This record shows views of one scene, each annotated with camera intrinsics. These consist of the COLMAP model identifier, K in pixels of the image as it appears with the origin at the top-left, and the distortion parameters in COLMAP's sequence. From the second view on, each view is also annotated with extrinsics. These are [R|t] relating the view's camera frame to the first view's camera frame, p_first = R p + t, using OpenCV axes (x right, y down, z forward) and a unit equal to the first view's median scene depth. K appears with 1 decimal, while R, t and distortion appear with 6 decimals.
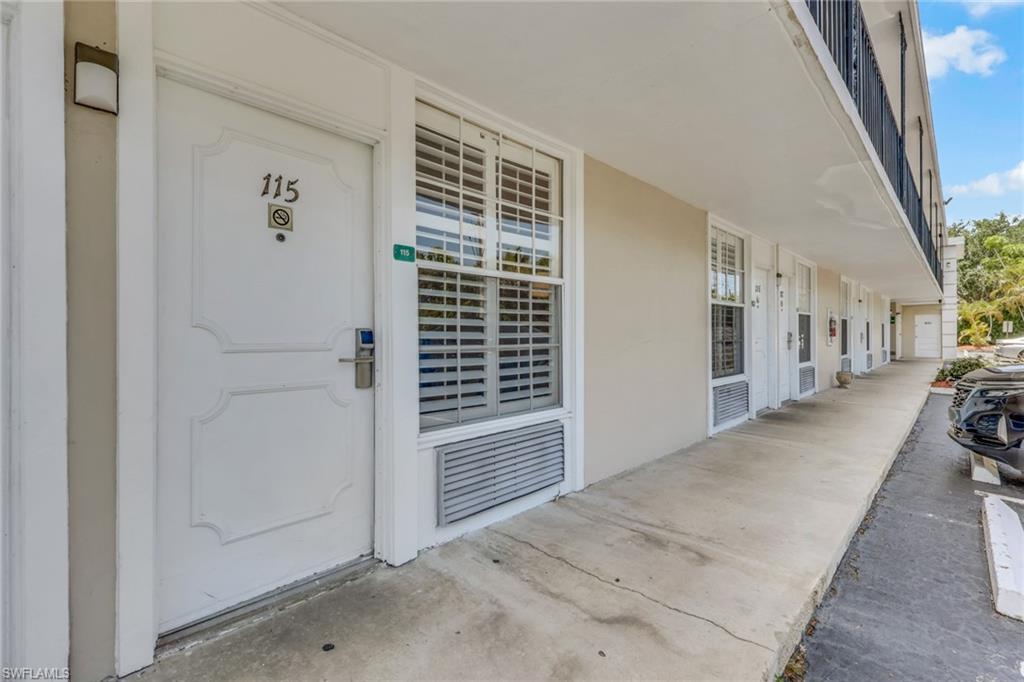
lens RADIAL K [[475.5, 0, 511.1], [0, 475.5, 334.5], [0, 0, 1]] dist [-0.002533, 0.000866]
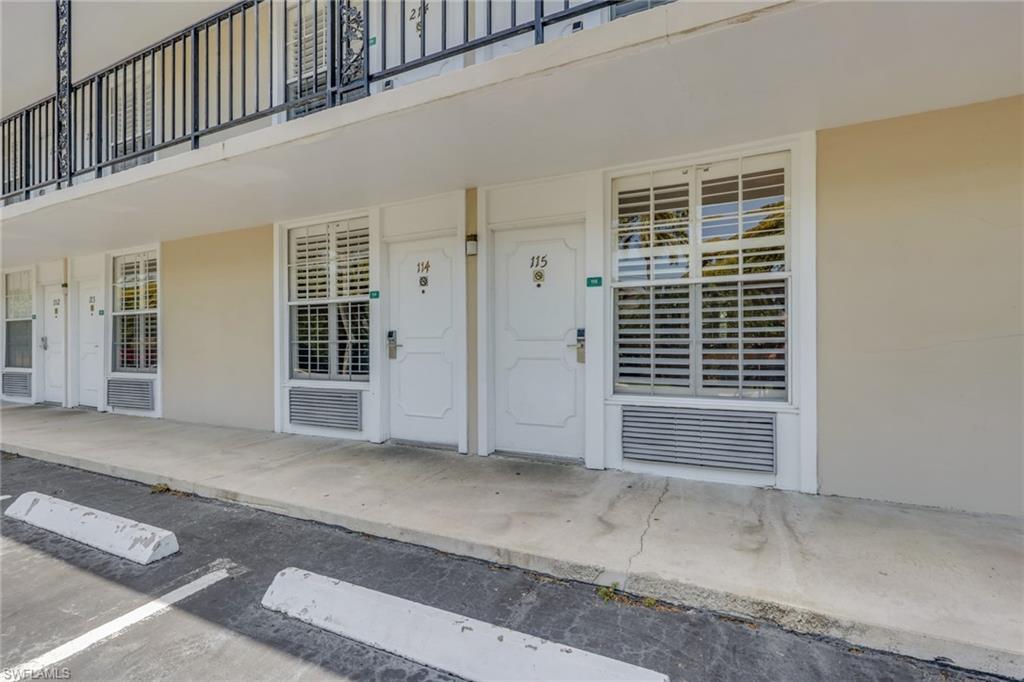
lens RADIAL K [[475.5, 0, 508.4], [0, 475.5, 341.1], [0, 0, 1]] dist [-0.002533, 0.000866]
pose [[0.291294, 0.000873, -0.956633, 1.183703], [0.011308, 0.999927, 0.004356, 0.021666], [0.956567, -0.012086, 0.291263, 0.219826]]
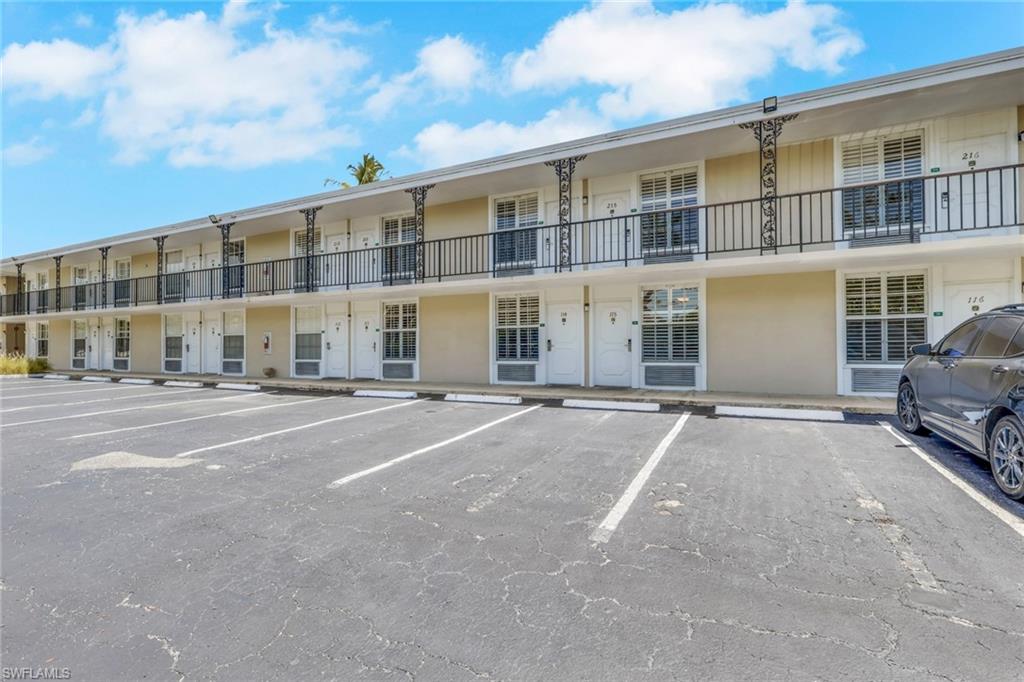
lens RADIAL K [[475.5, 0, 515.0], [0, 475.5, 341.3], [0, 0, 1]] dist [-0.002533, 0.000866]
pose [[0.298697, -0.019487, -0.954149, 3.641605], [0.006045, 0.999810, -0.018528, 0.084172], [0.954329, -0.000233, 0.298758, -1.430652]]
